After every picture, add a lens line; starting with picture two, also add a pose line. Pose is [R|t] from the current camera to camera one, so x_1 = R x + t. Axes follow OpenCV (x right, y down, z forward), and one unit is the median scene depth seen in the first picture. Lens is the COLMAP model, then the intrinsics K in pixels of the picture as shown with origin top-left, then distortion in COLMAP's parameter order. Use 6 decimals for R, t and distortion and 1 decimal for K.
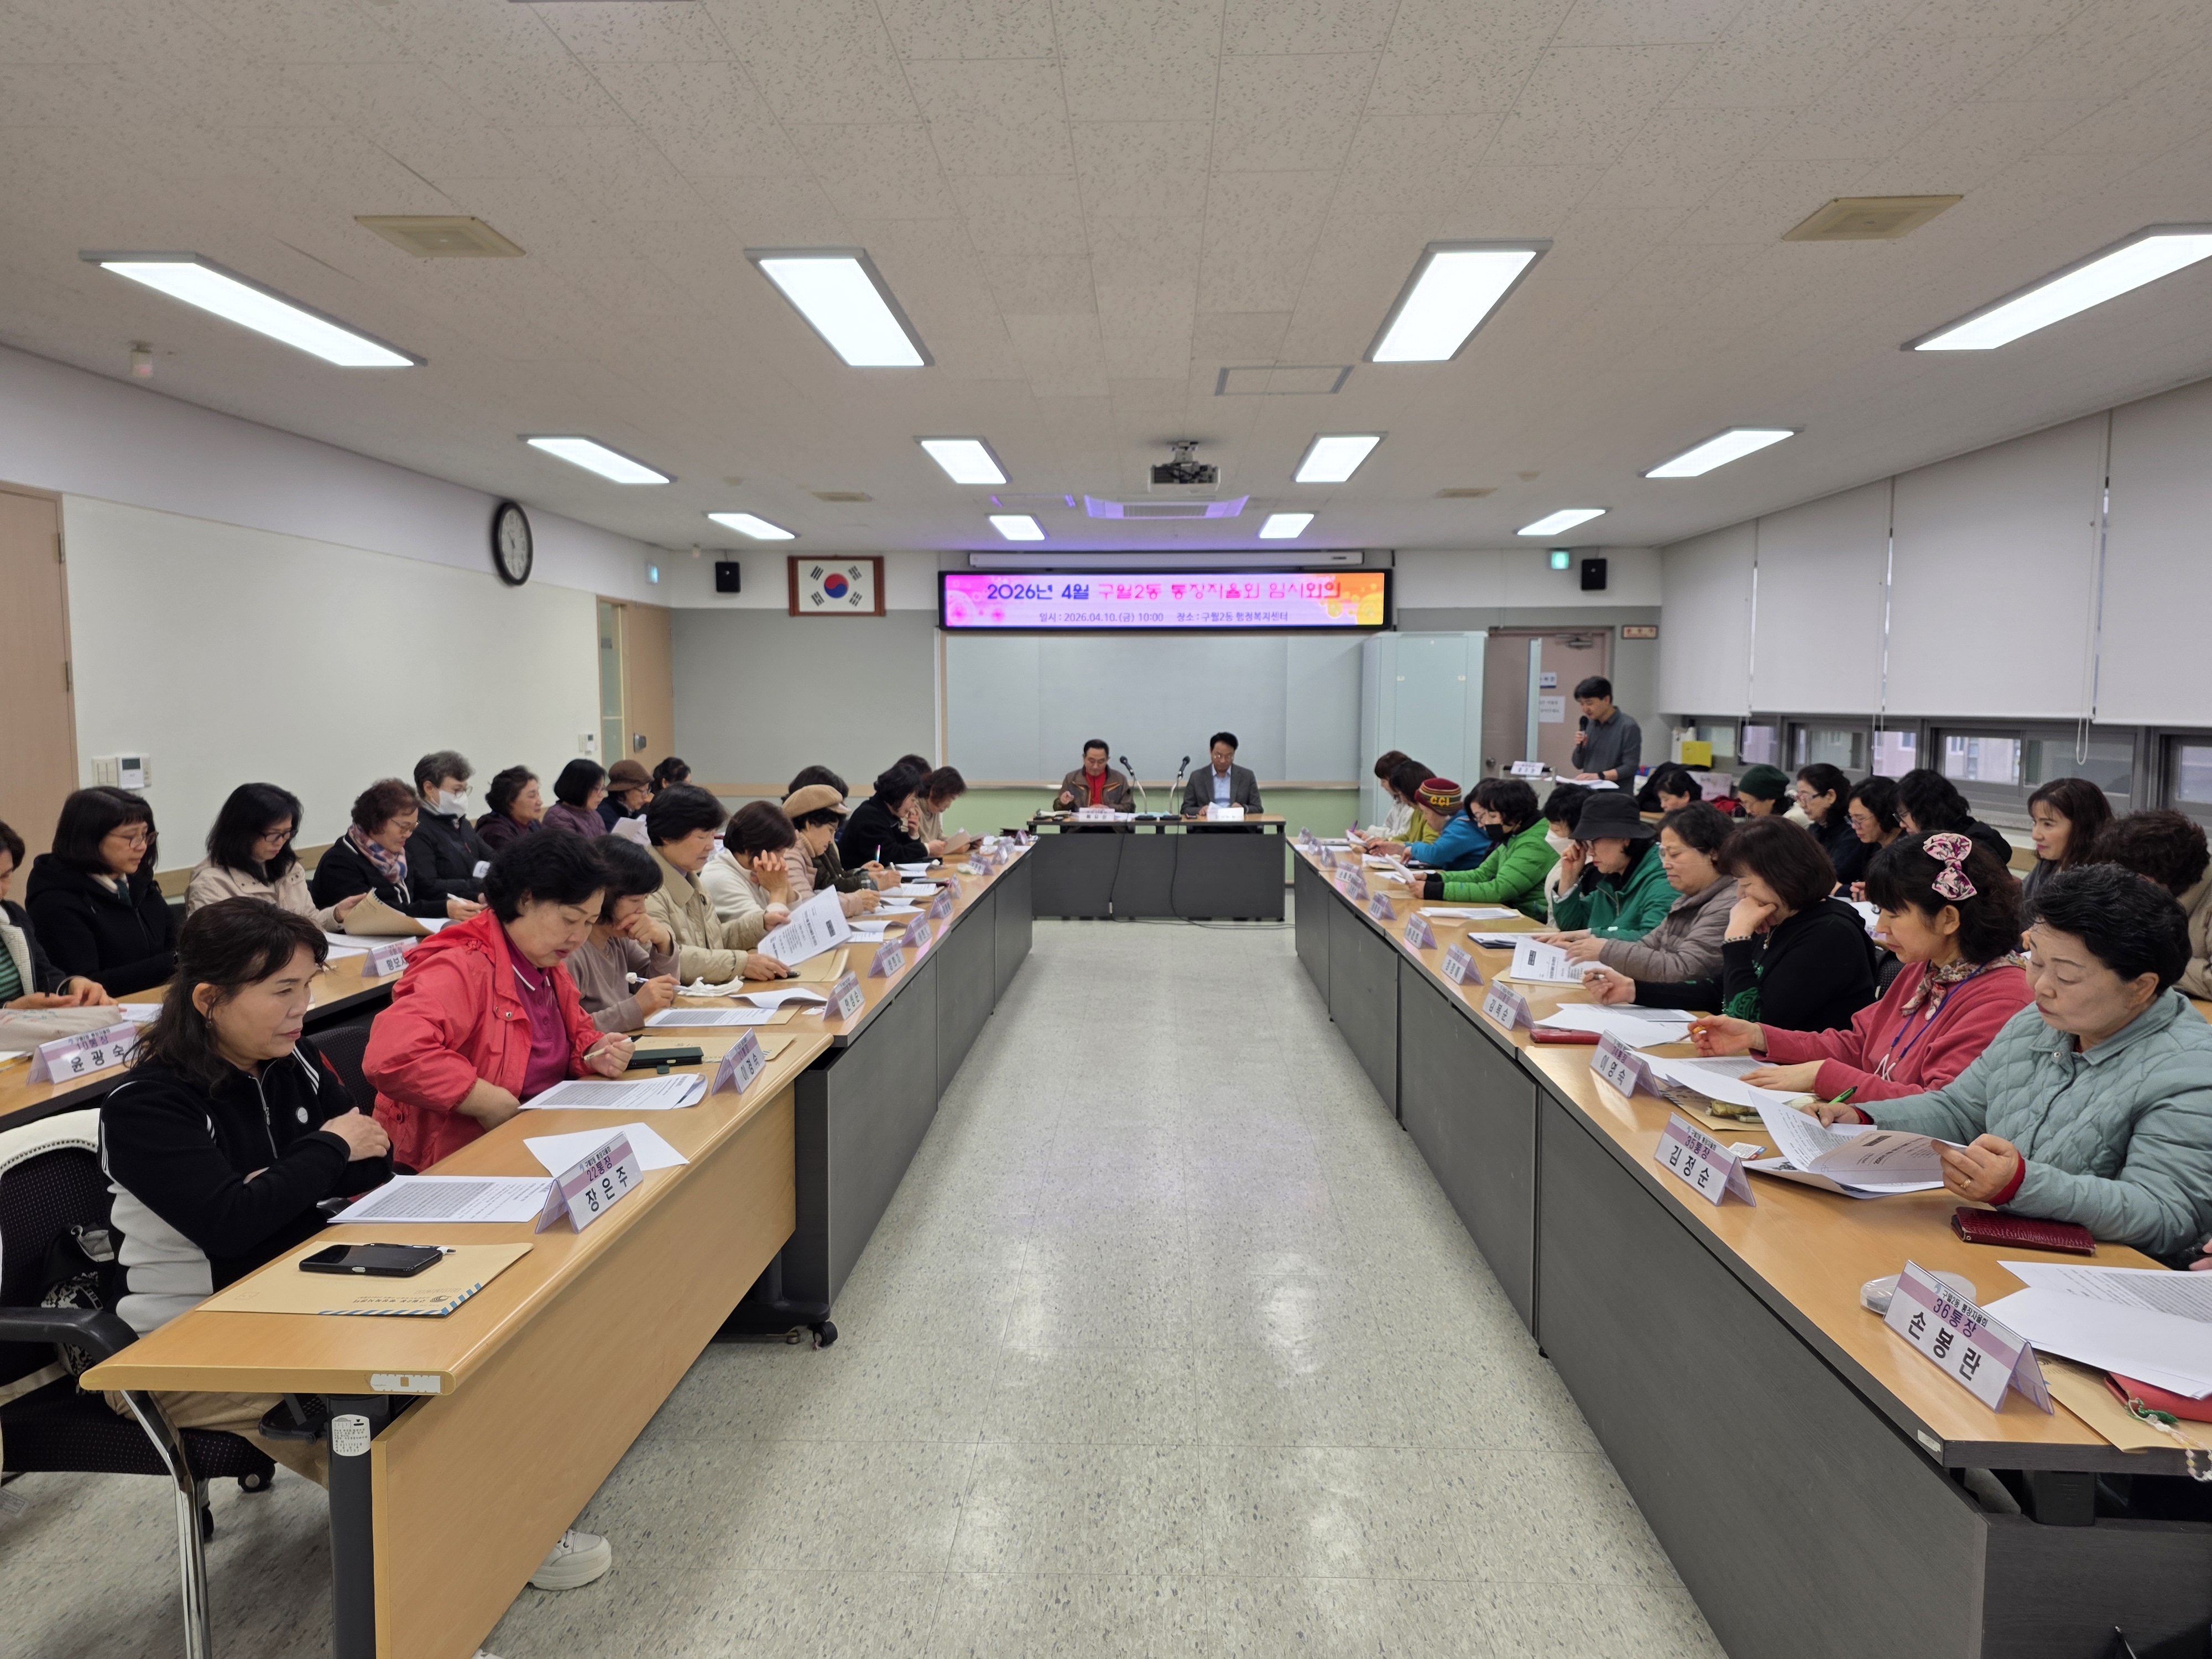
lens RADIAL K [[1465.4, 0, 1111.7], [0, 1465.4, 859.2], [0, 0, 1]] dist [0.039224, -0.026109]
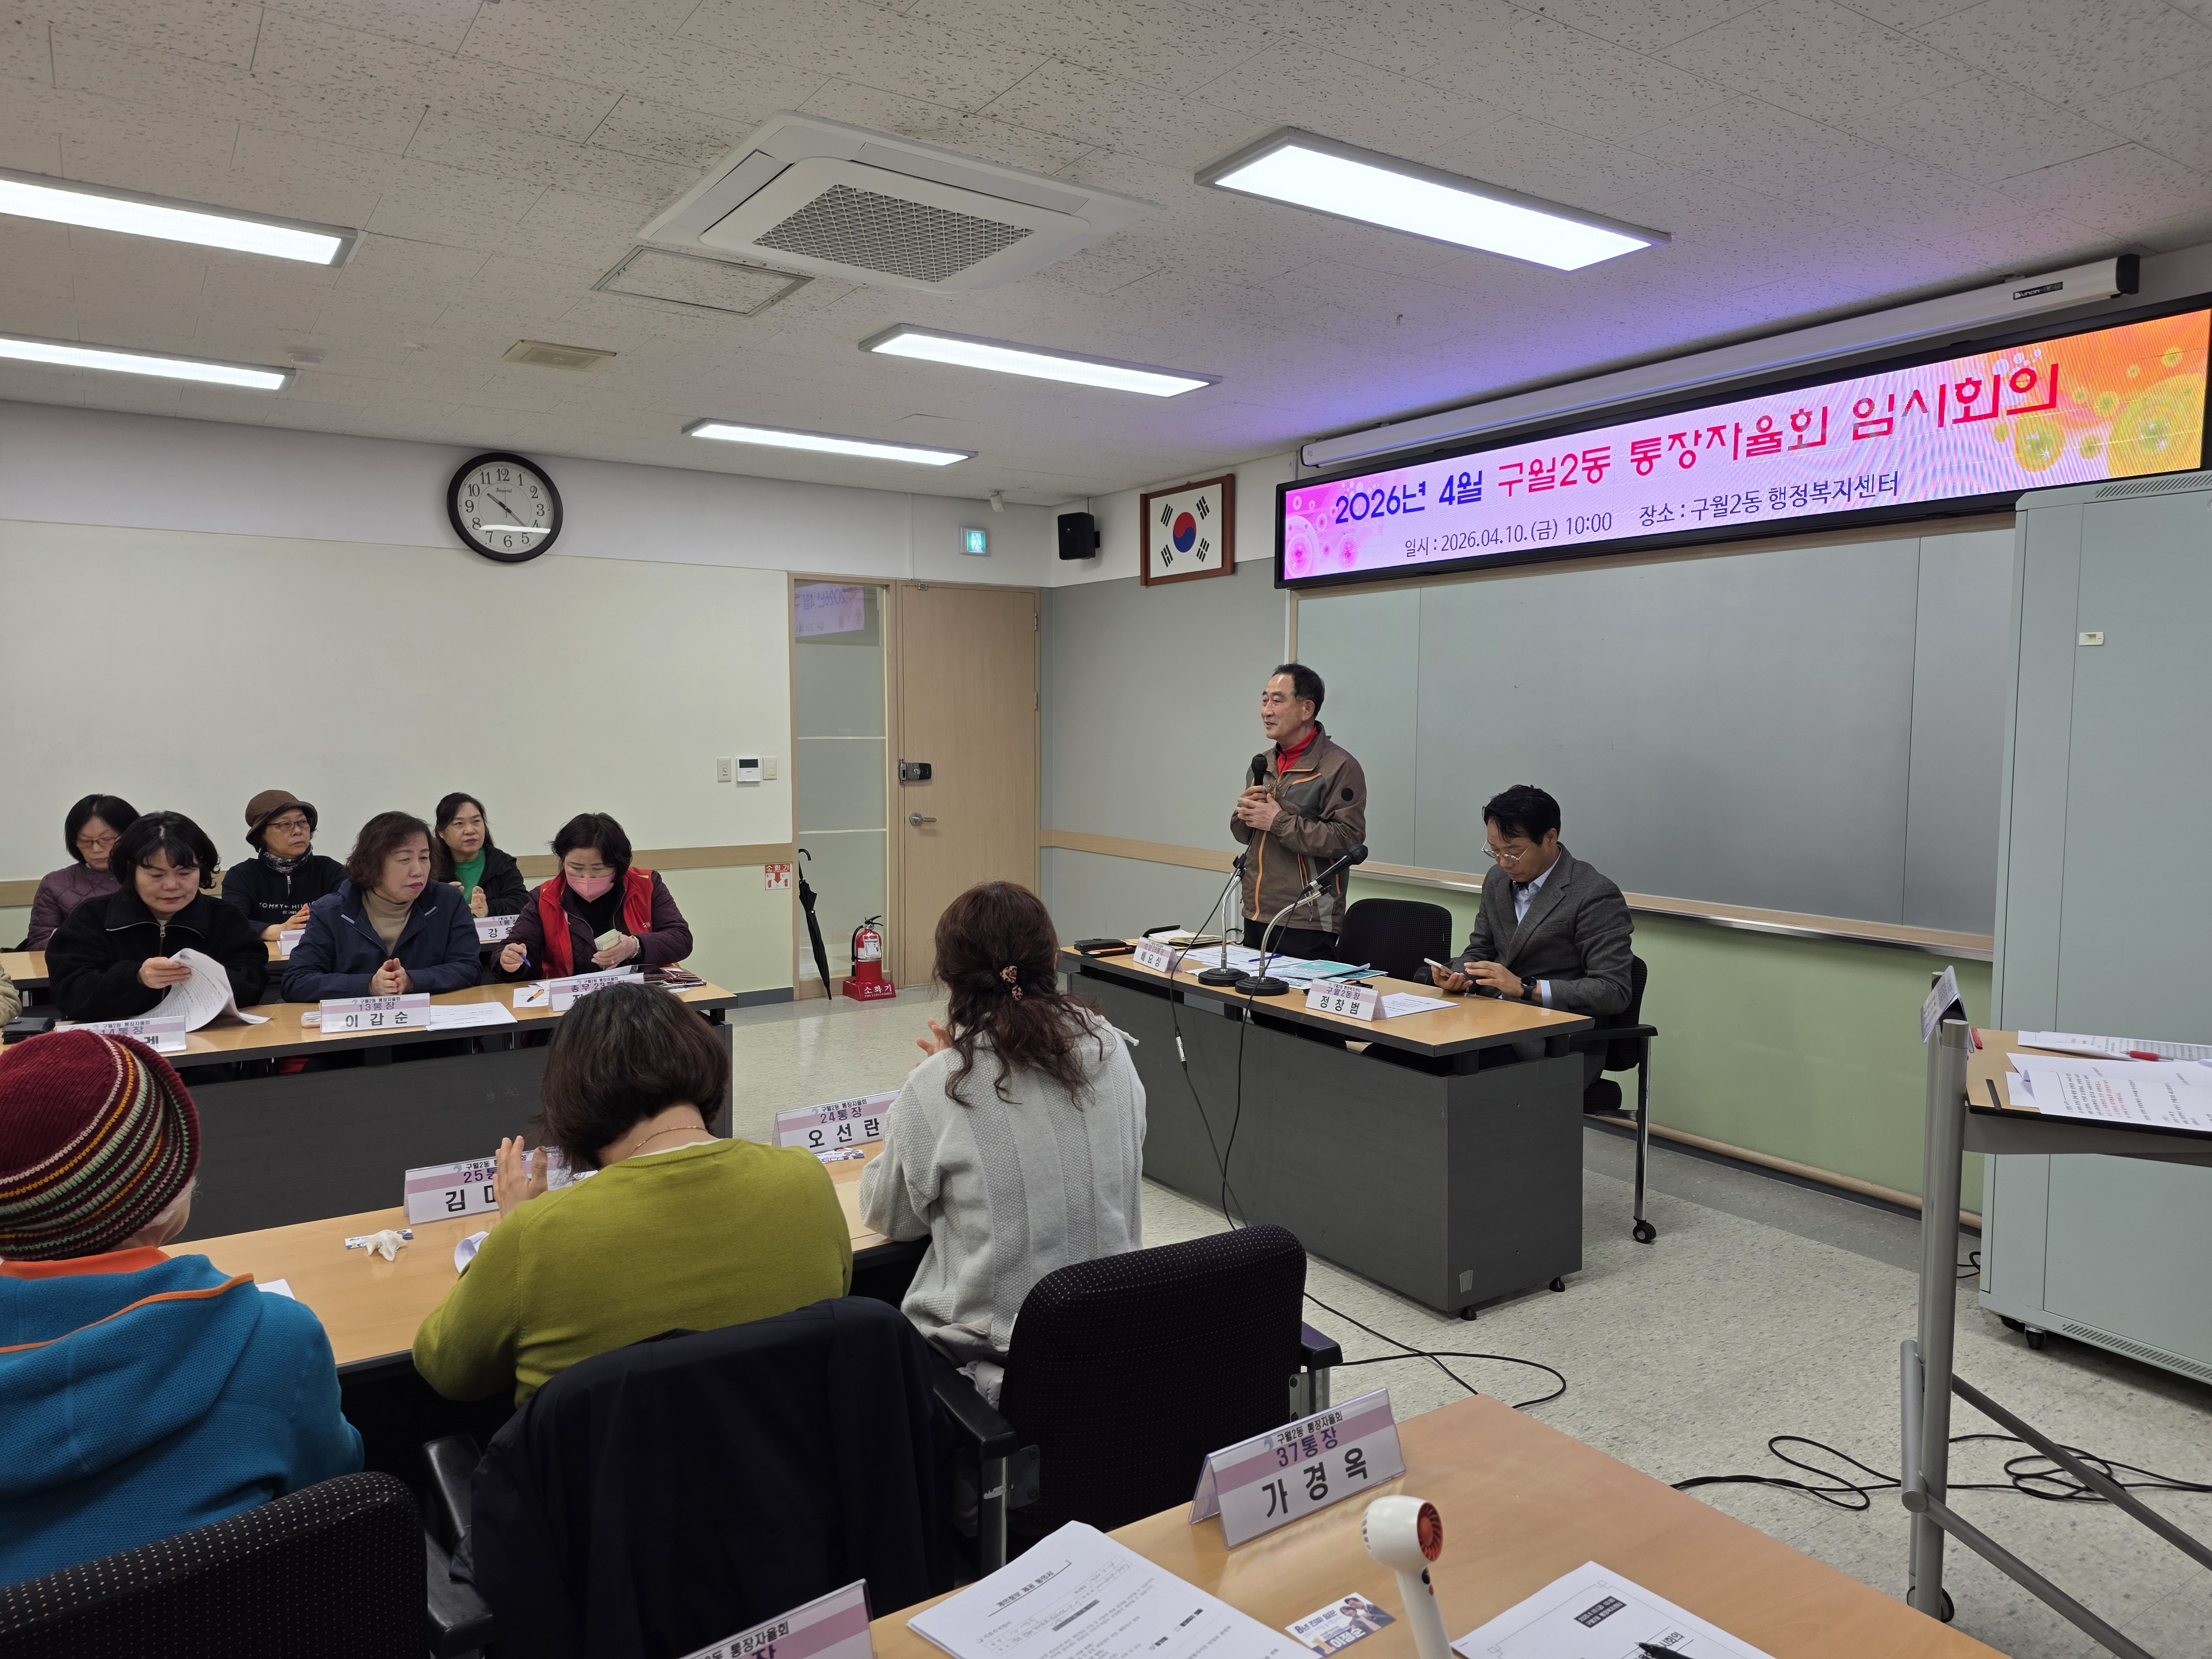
lens RADIAL K [[1401.2, 0, 1100.2], [0, 1401.2, 897.0], [0, 0, 1]] dist [-0.037649, -0.003332]
pose [[0.580807, 0.100459, -0.807819, 0.293545], [-0.088235, 0.994278, 0.060208, -0.065448], [0.809245, 0.036308, 0.586348, 0.641078]]
